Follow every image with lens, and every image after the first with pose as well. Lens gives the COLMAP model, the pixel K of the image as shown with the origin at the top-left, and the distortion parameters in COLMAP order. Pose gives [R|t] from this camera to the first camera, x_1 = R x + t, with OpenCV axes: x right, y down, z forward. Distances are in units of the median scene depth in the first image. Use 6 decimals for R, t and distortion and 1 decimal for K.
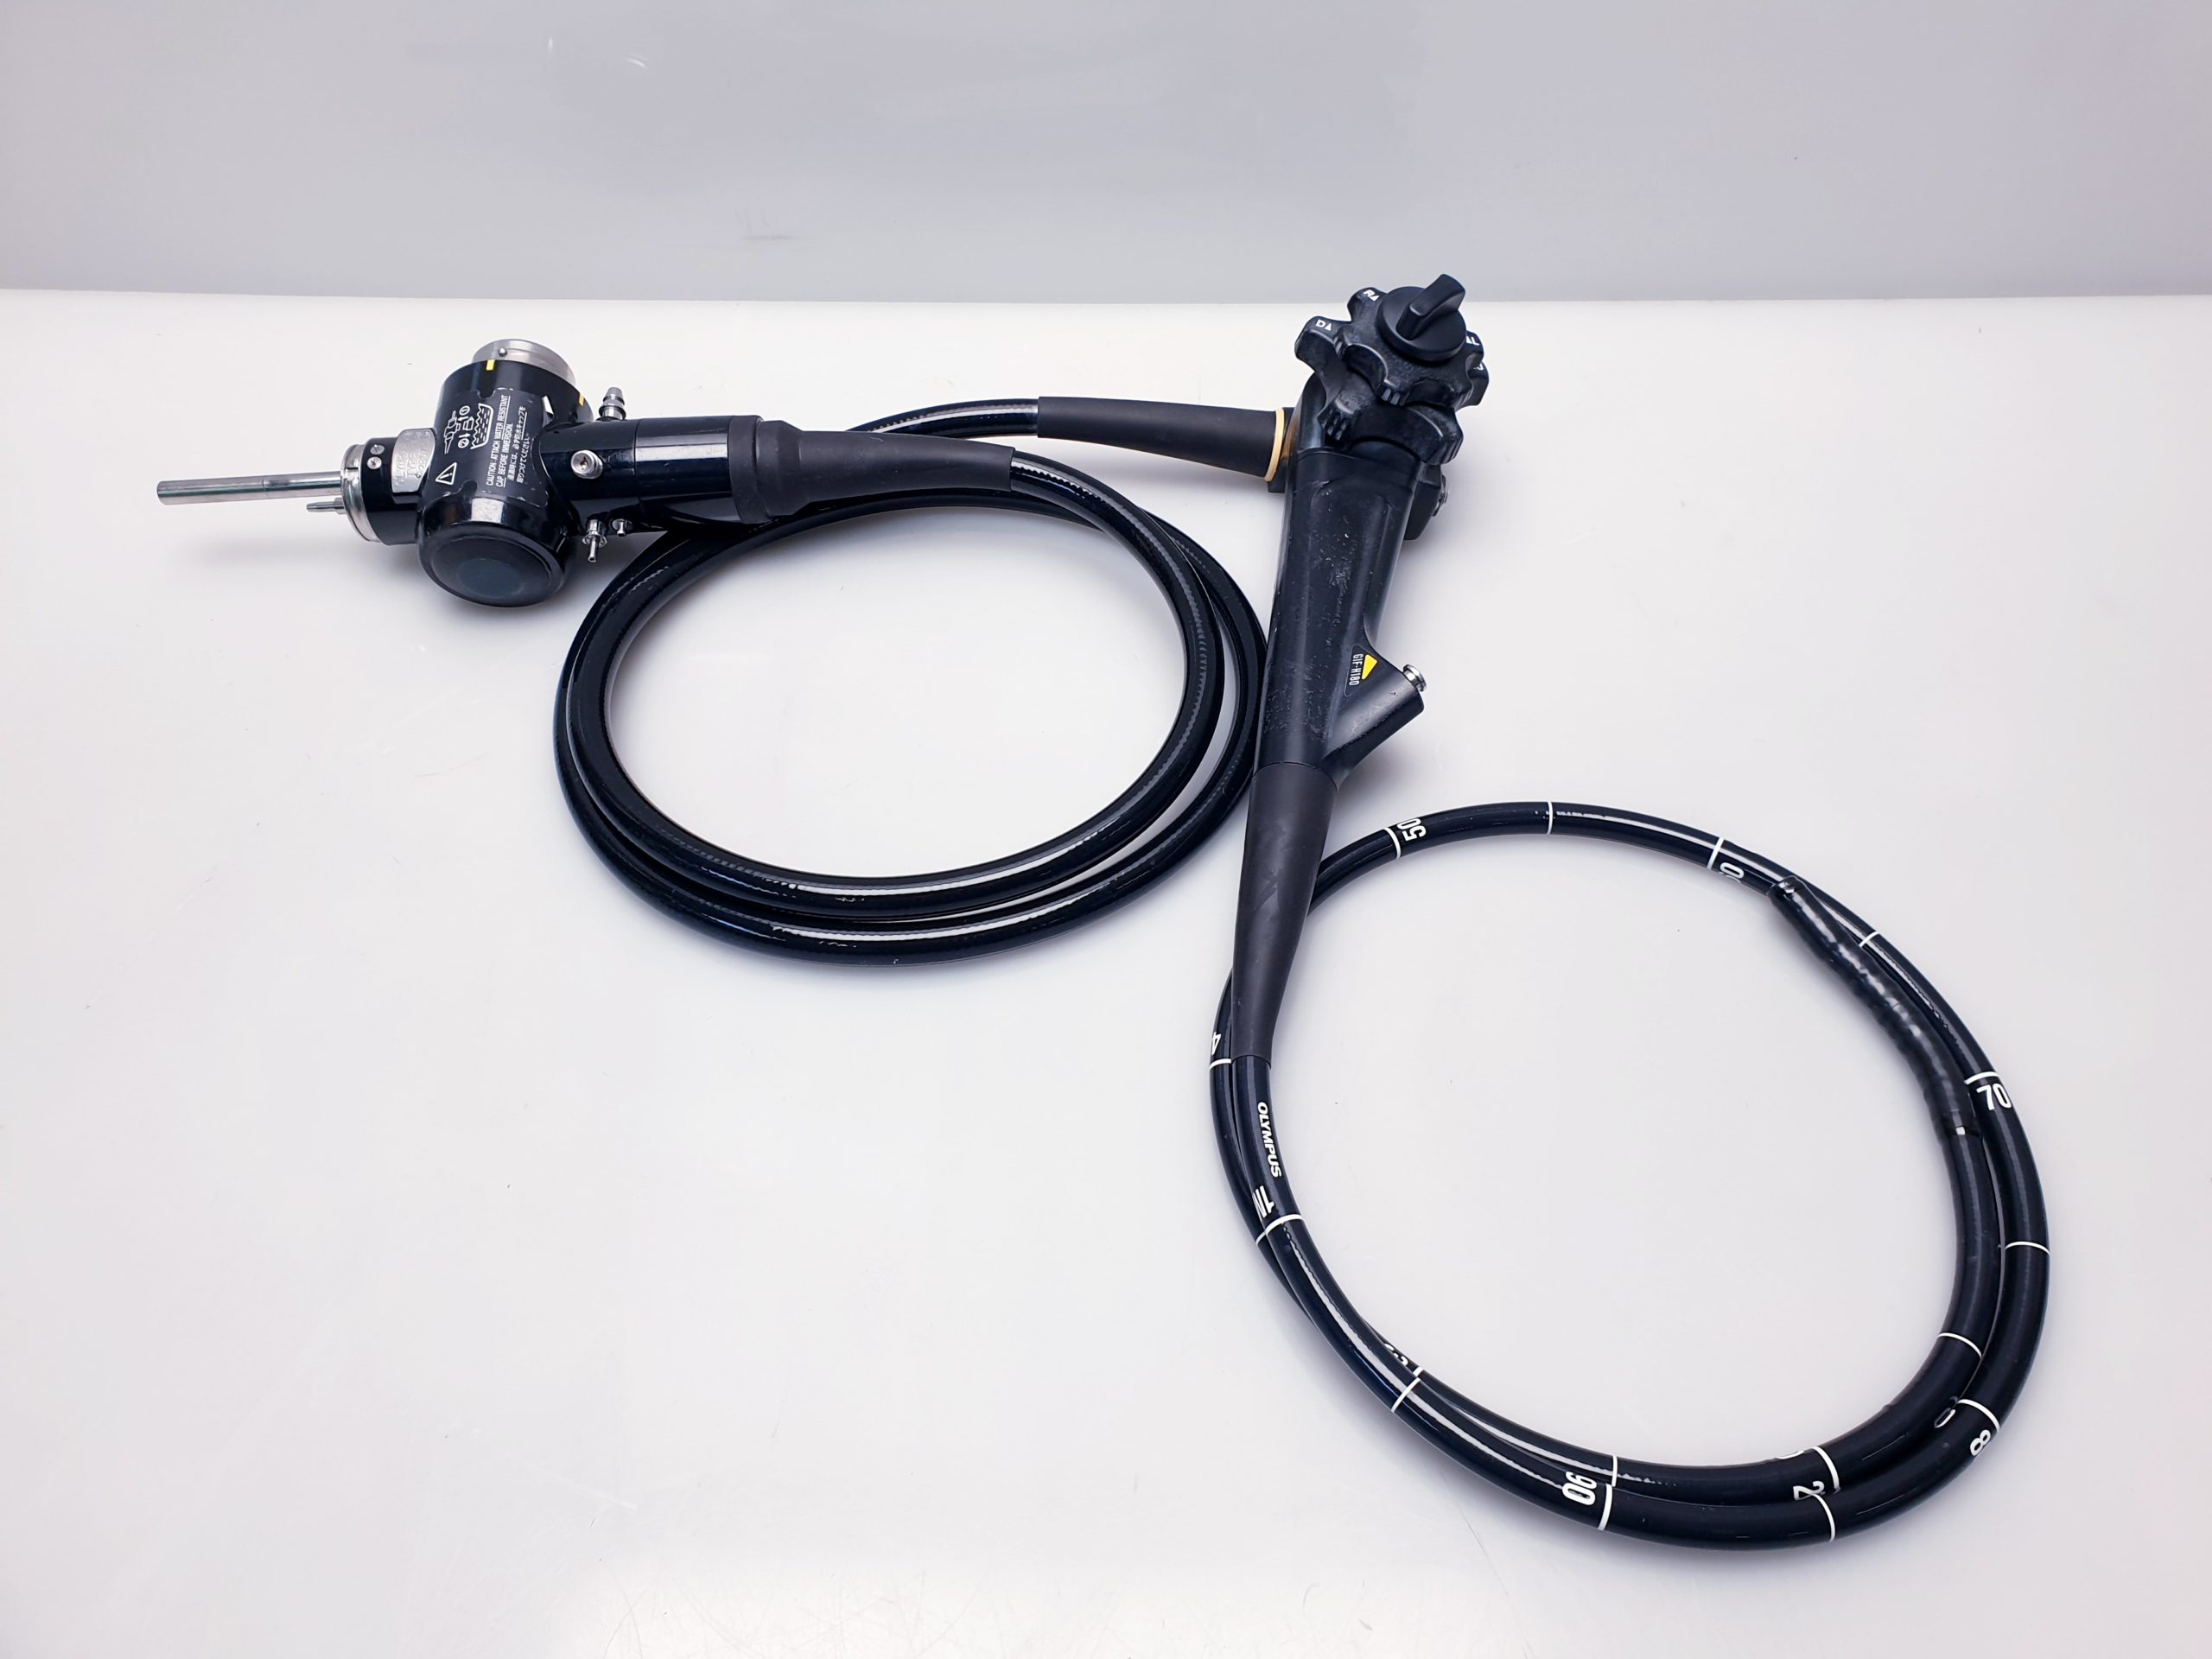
lens RADIAL K [[1698.9, 0, 1122.7], [0, 1698.9, 827.0], [0, 0, 1]] dist [0.014988, -0.113281]
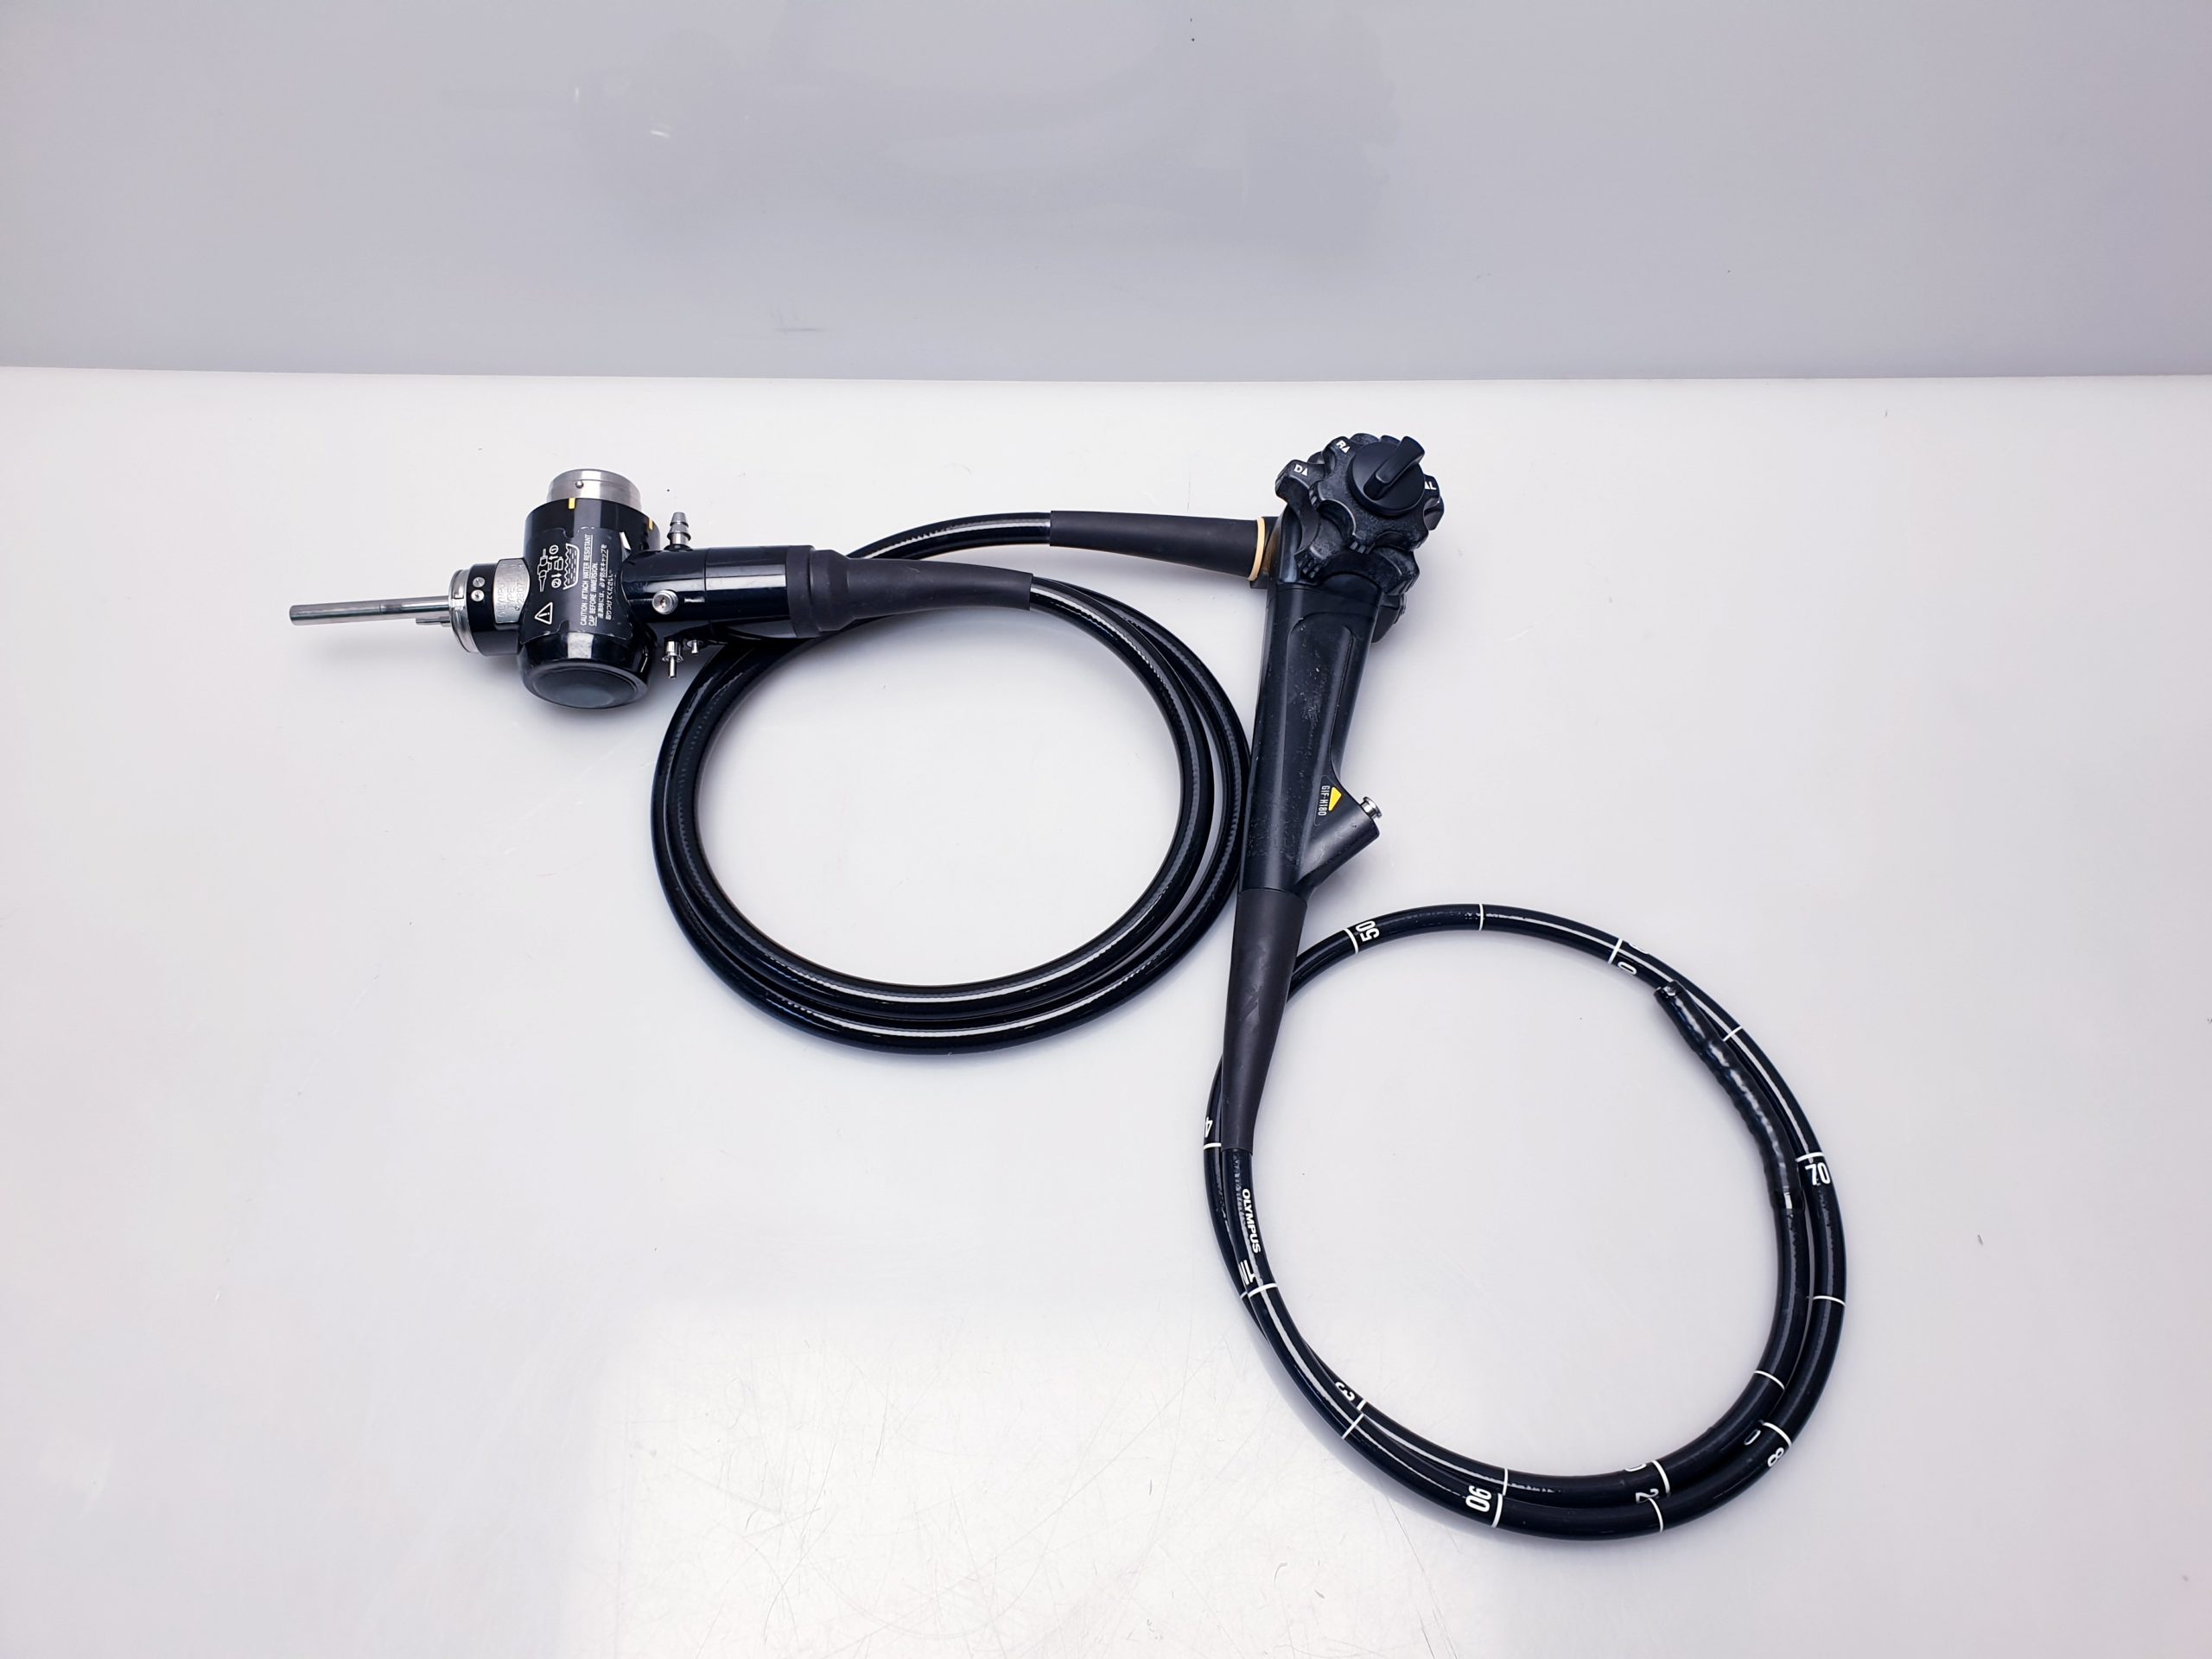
lens RADIAL K [[1670.8, 0, 1106.0], [0, 1670.8, 829.5], [0, 0, 1]] dist [0.072308, -0.331513]
pose [[0.999928, -0.006547, 0.010053, -0.029188], [0.004804, 0.986363, 0.164512, -0.267211], [-0.010993, -0.164452, 0.986324, -0.171060]]
